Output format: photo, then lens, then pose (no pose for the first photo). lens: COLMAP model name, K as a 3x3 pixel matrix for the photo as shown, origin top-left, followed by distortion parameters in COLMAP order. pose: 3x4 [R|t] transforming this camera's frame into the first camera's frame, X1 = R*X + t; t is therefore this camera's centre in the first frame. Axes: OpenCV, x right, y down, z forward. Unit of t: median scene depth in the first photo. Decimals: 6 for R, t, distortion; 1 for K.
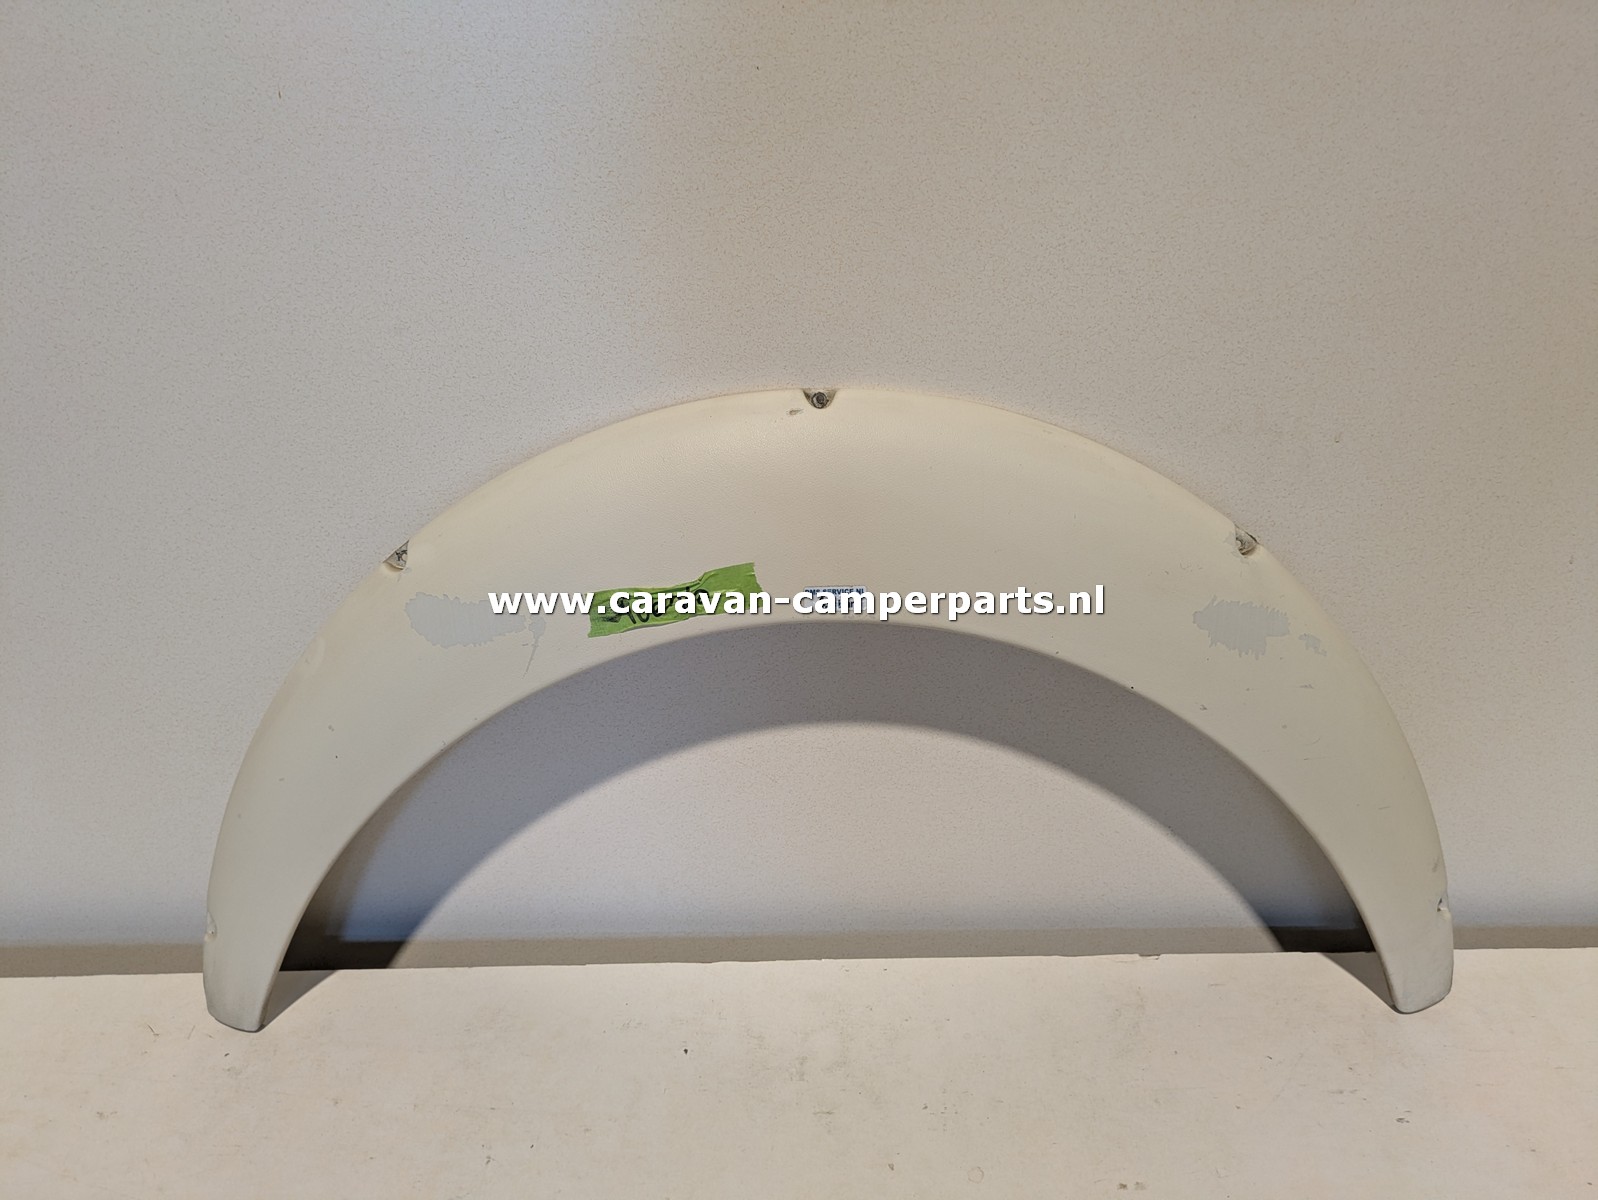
lens RADIAL K [[1140.4, 0, 784.3], [0, 1140.4, 588.5], [0, 0, 1]] dist [0.023186, -0.025135]
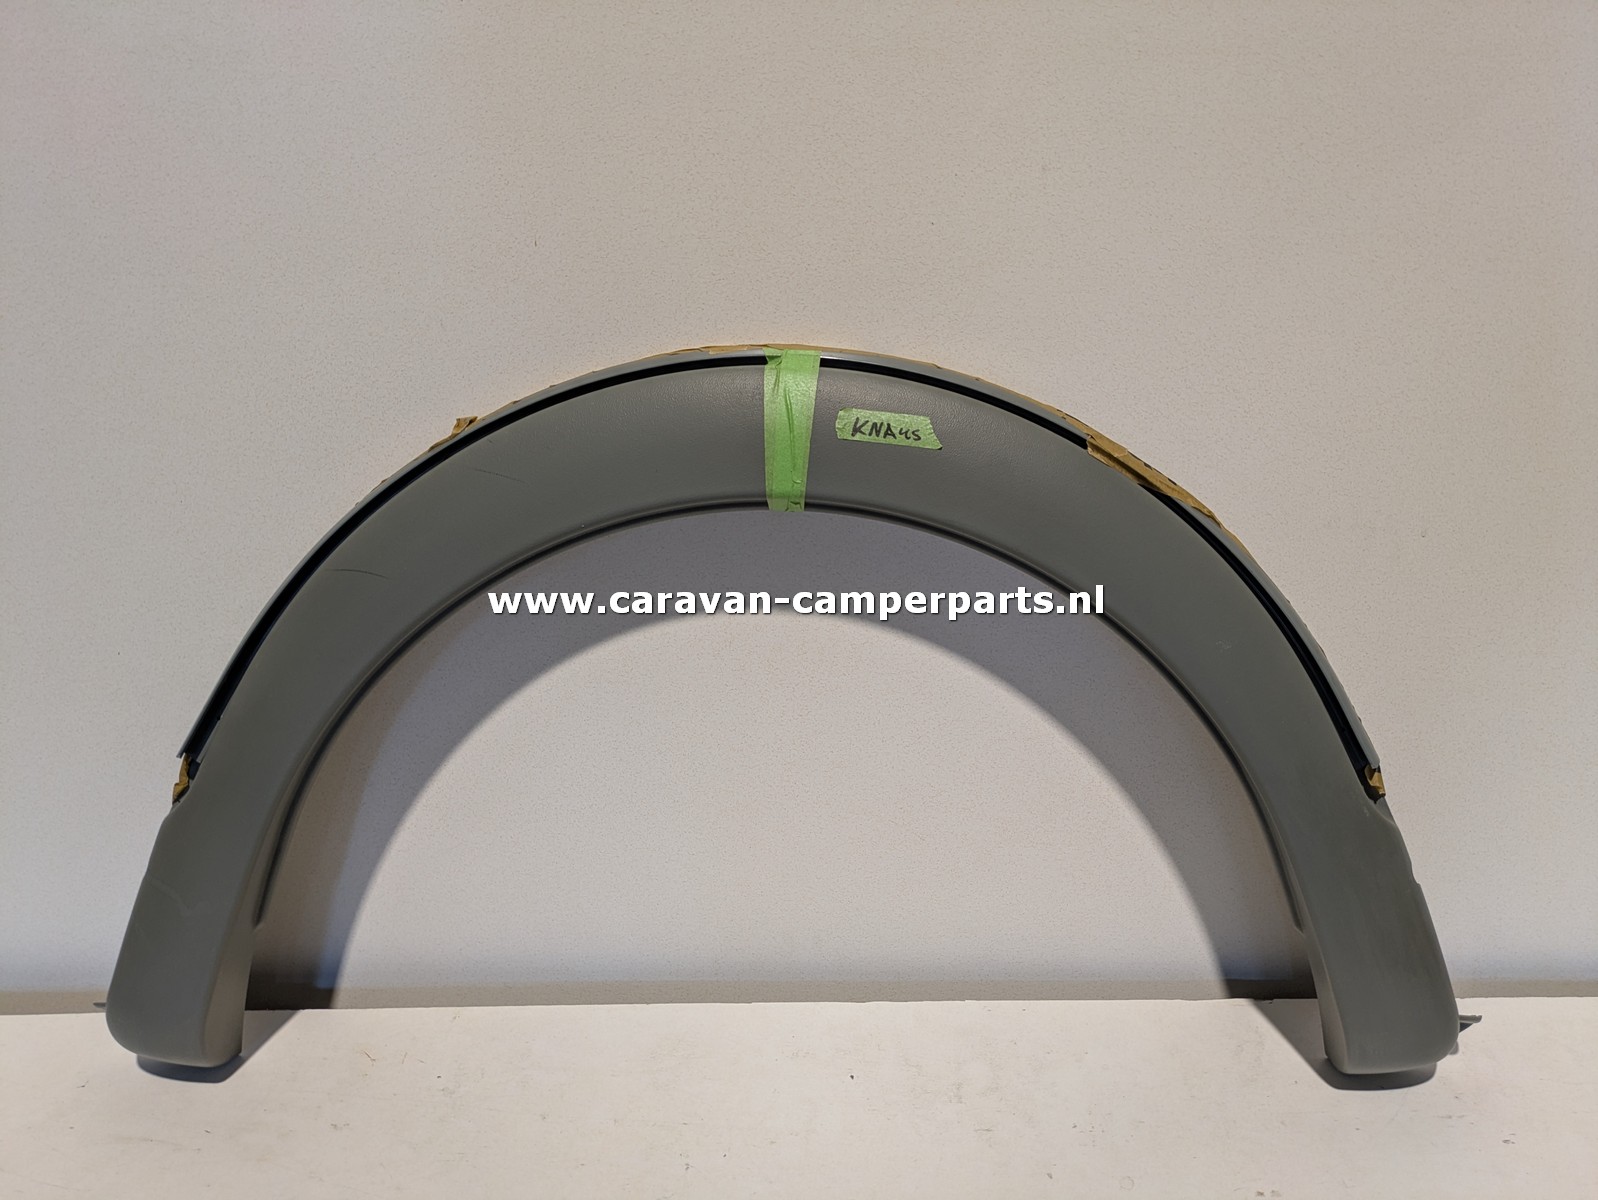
lens RADIAL K [[1140.4, 0, 804.3], [0, 1140.4, 614.2], [0, 0, 1]] dist [0.023186, -0.025135]
pose [[0.999977, 0.005079, -0.004481, -0.141454], [-0.005434, 0.996517, -0.083217, 0.053188], [0.004043, 0.083240, 0.996521, -0.156792]]
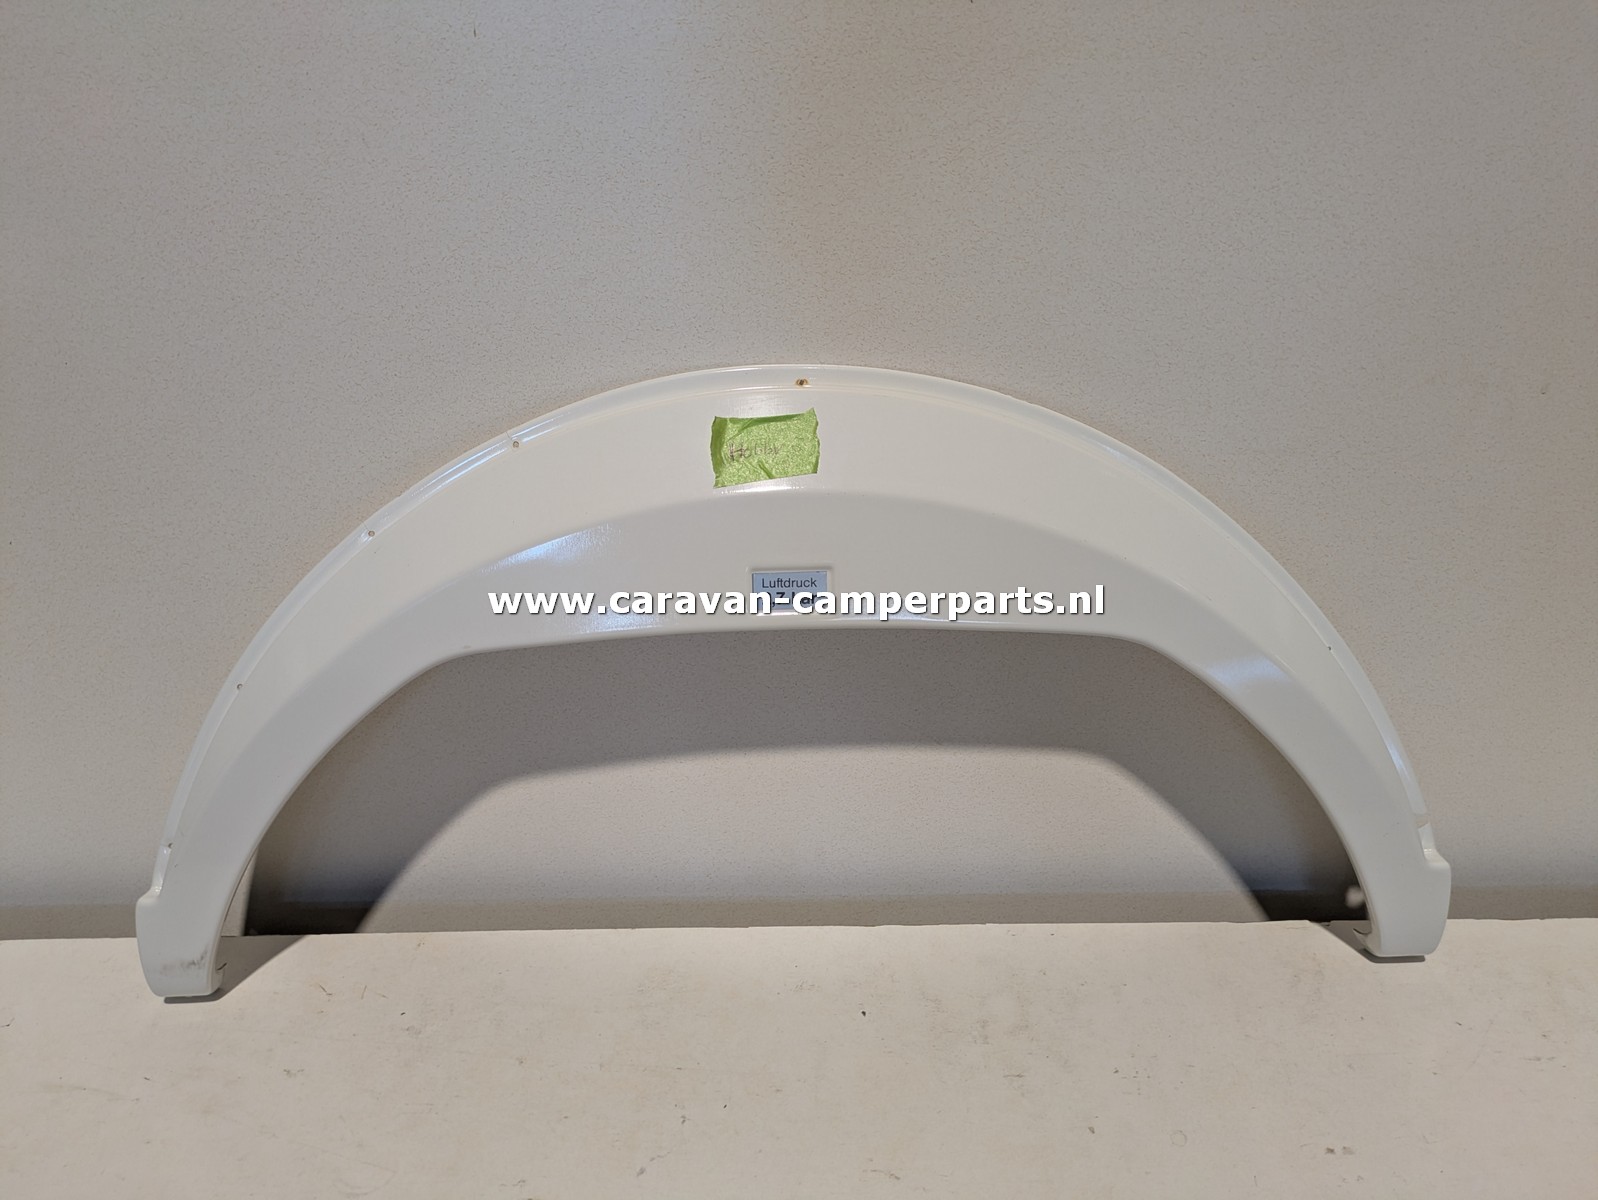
lens RADIAL K [[1140.4, 0, 768.3], [0, 1140.4, 603.3], [0, 0, 1]] dist [0.023186, -0.025135]
pose [[0.999953, -0.000669, -0.009703, -0.173158], [0.000964, 0.999538, 0.030390, 0.019775], [0.009678, -0.030398, 0.999491, 0.020090]]
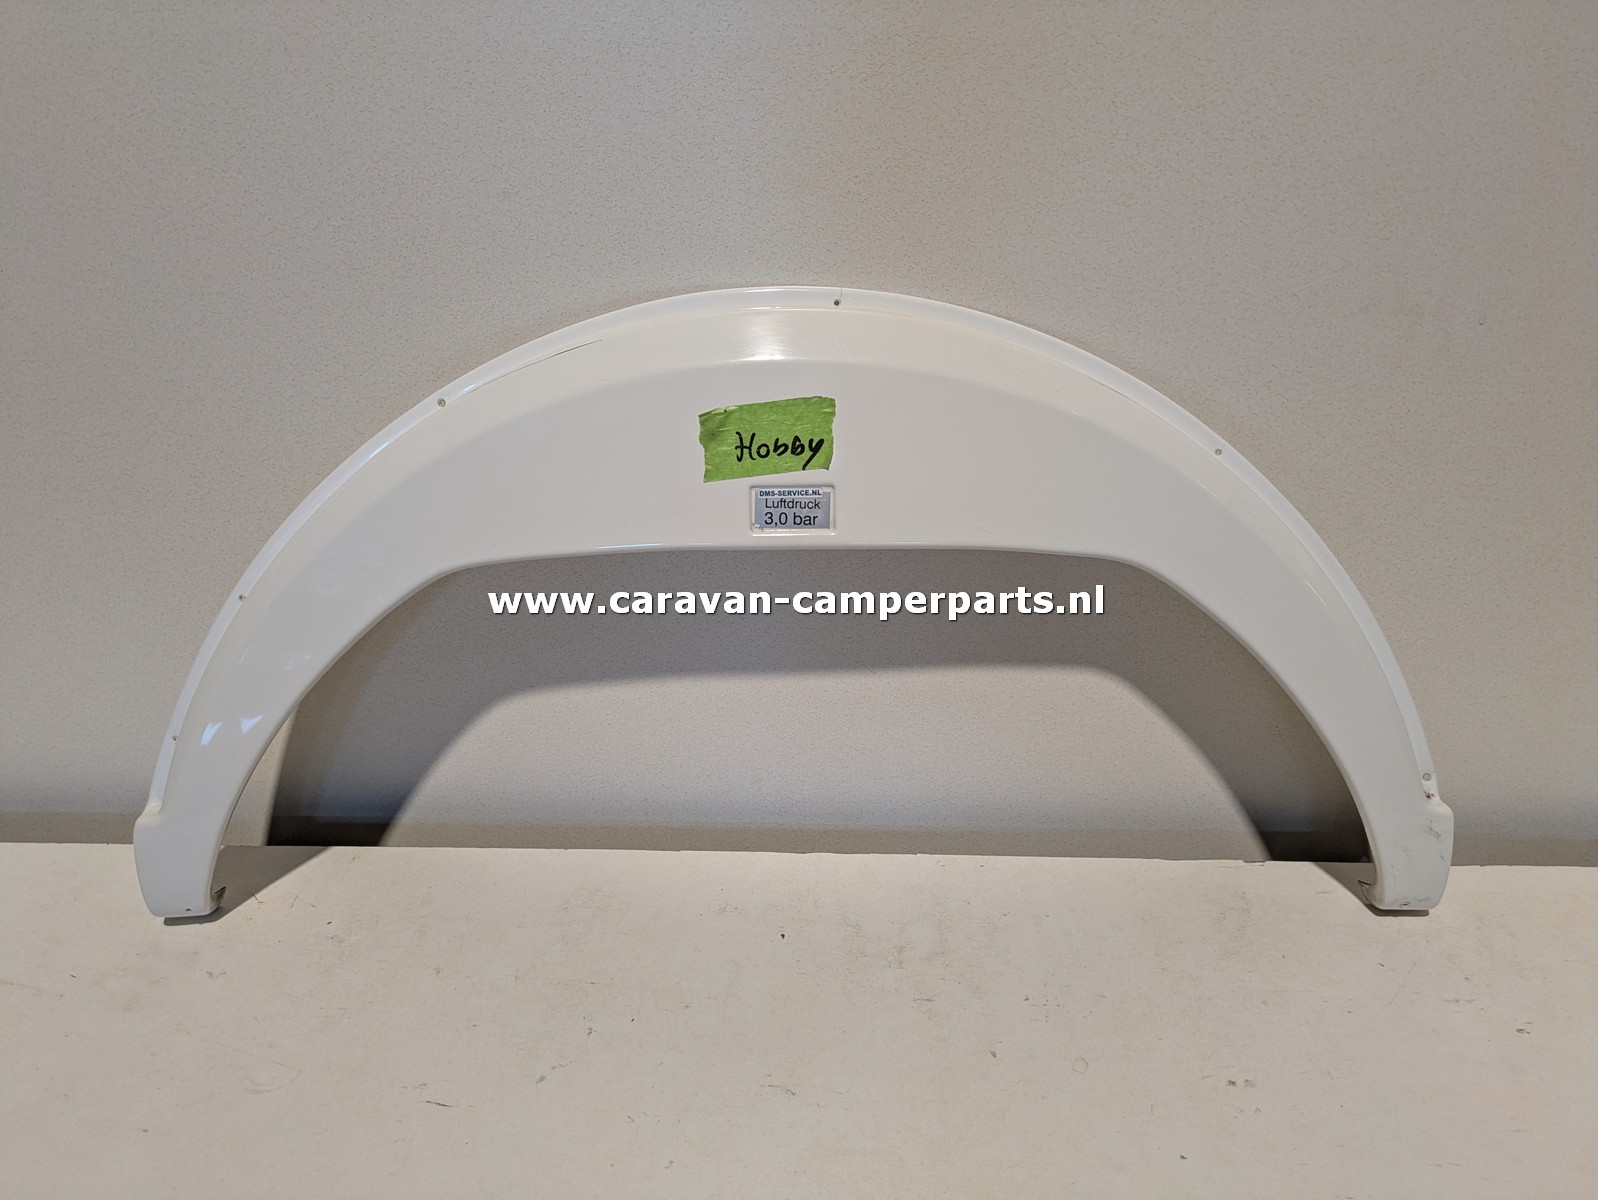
lens RADIAL K [[1140.4, 0, 791.3], [0, 1140.4, 581.3], [0, 0, 1]] dist [0.023186, -0.025135]
pose [[0.999068, 0.021762, -0.037275, -0.052408], [-0.020185, 0.998906, 0.042183, 0.058393], [0.038152, -0.041391, 0.998414, 0.022307]]
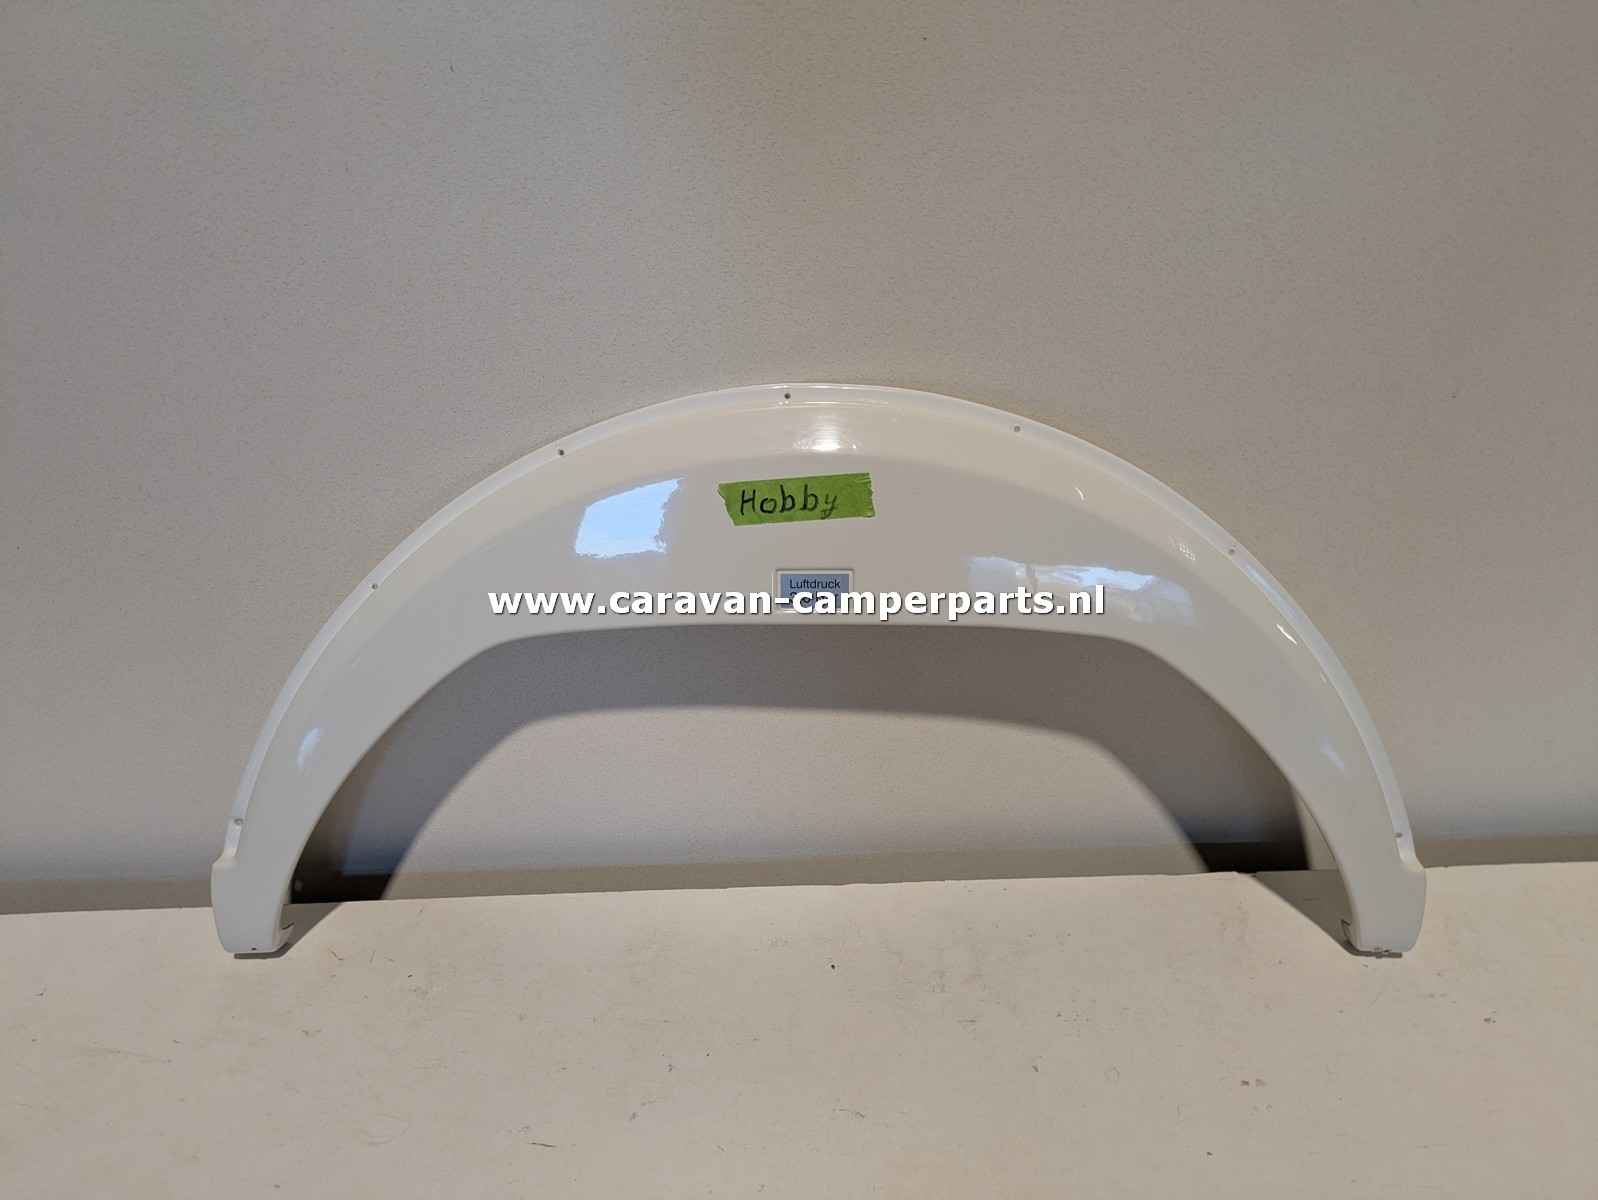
lens RADIAL K [[1140.4, 0, 776.9], [0, 1140.4, 598.9], [0, 0, 1]] dist [0.023186, -0.025135]
pose [[0.999759, -0.013451, 0.017346, -0.167366], [0.011660, 0.994968, 0.099515, -0.059228], [-0.018597, -0.099289, 0.994885, -0.053276]]
